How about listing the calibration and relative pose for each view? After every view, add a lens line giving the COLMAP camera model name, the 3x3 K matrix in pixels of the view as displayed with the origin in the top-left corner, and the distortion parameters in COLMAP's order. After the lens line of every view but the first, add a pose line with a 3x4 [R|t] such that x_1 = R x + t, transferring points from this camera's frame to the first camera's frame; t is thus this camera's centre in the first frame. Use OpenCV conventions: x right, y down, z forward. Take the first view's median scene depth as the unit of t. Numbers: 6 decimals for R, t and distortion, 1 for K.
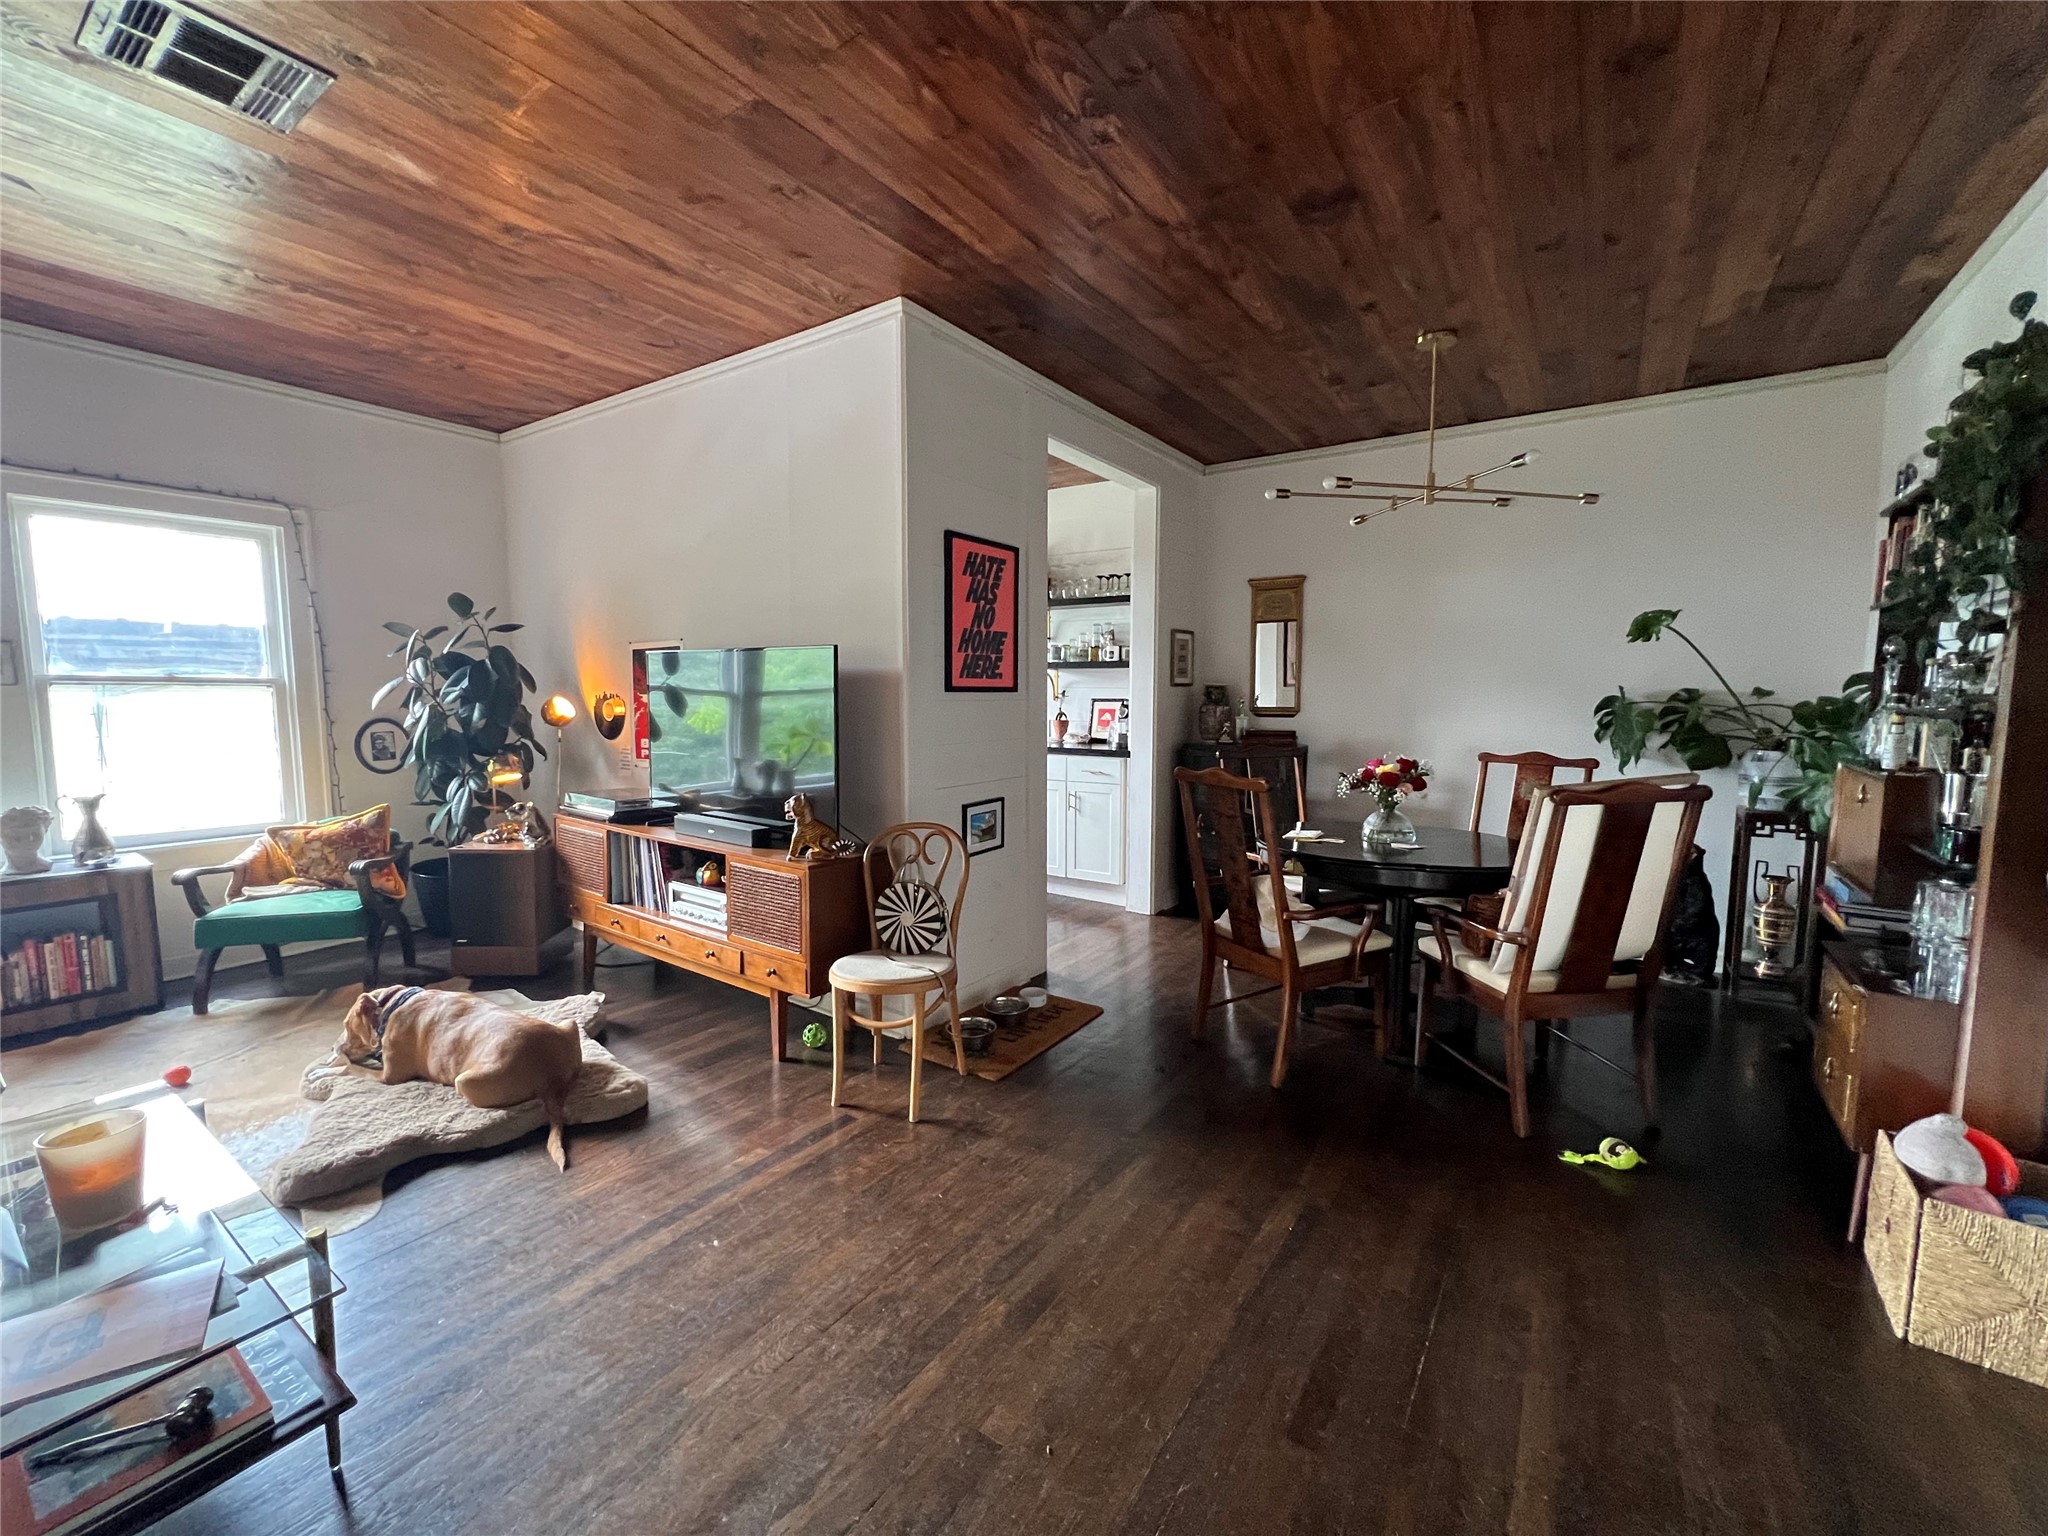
lens RADIAL K [[833.5, 0, 1019.3], [0, 833.5, 772.2], [0, 0, 1]] dist [-0.001339, -0.000184]
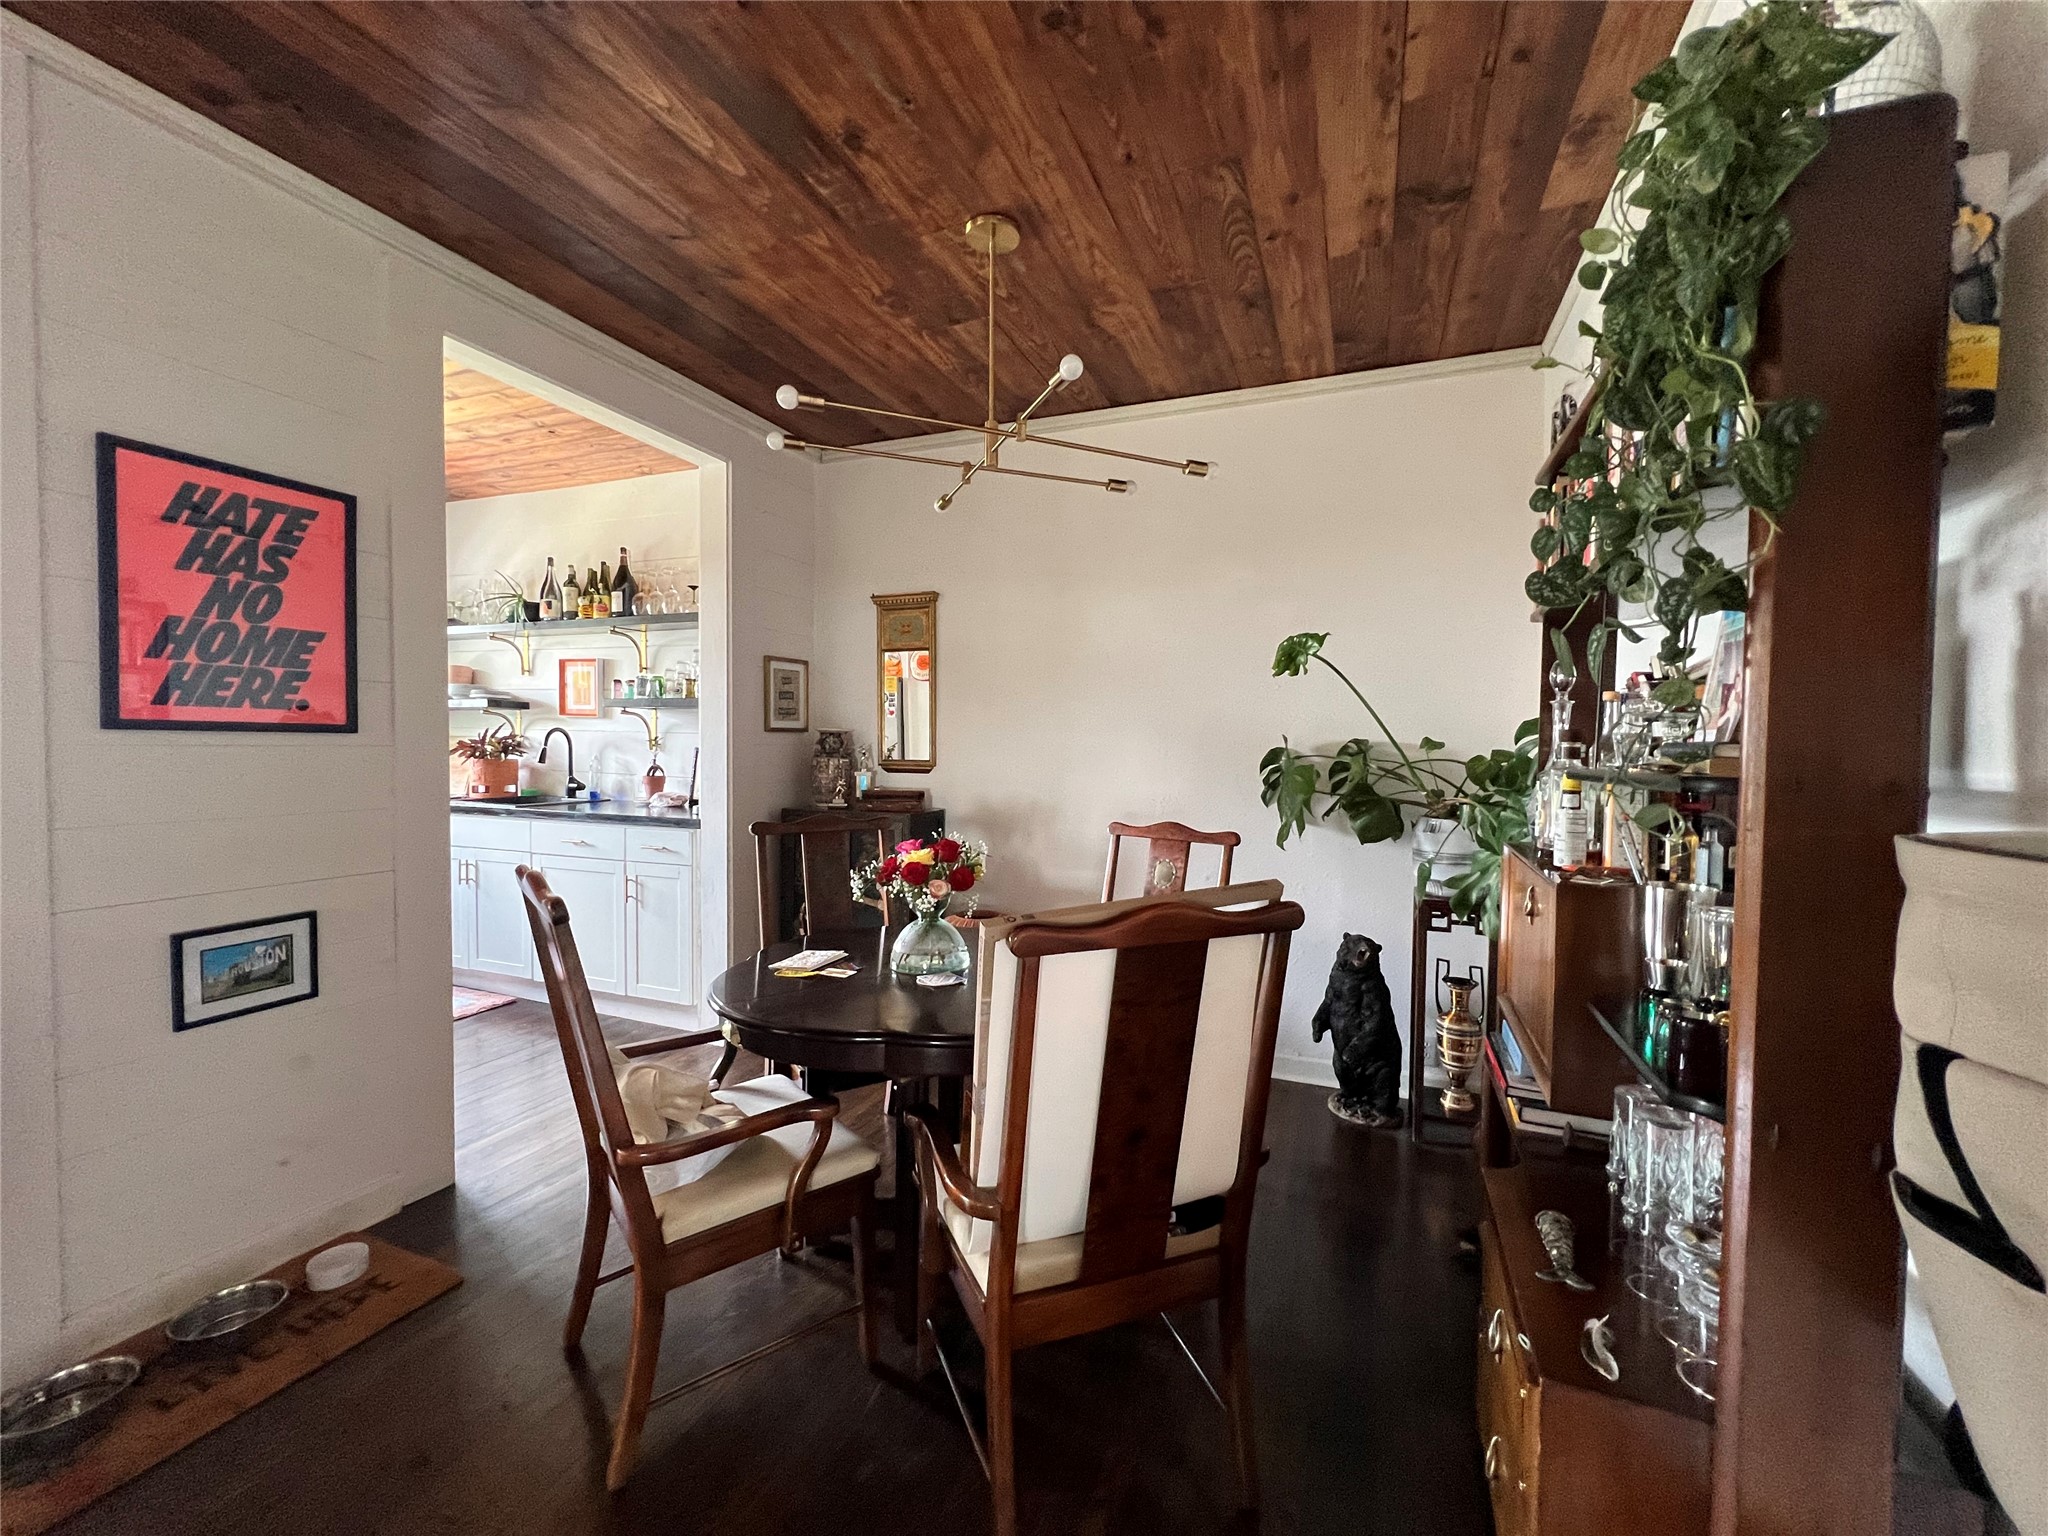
lens RADIAL K [[833.5, 0, 1022.8], [0, 833.5, 768.4], [0, 0, 1]] dist [-0.001339, -0.000184]
pose [[0.976216, 0.002183, 0.216791, 0.349251], [0.012149, 0.997827, -0.064754, -0.026959], [-0.216461, 0.065848, 0.974068, 0.322893]]
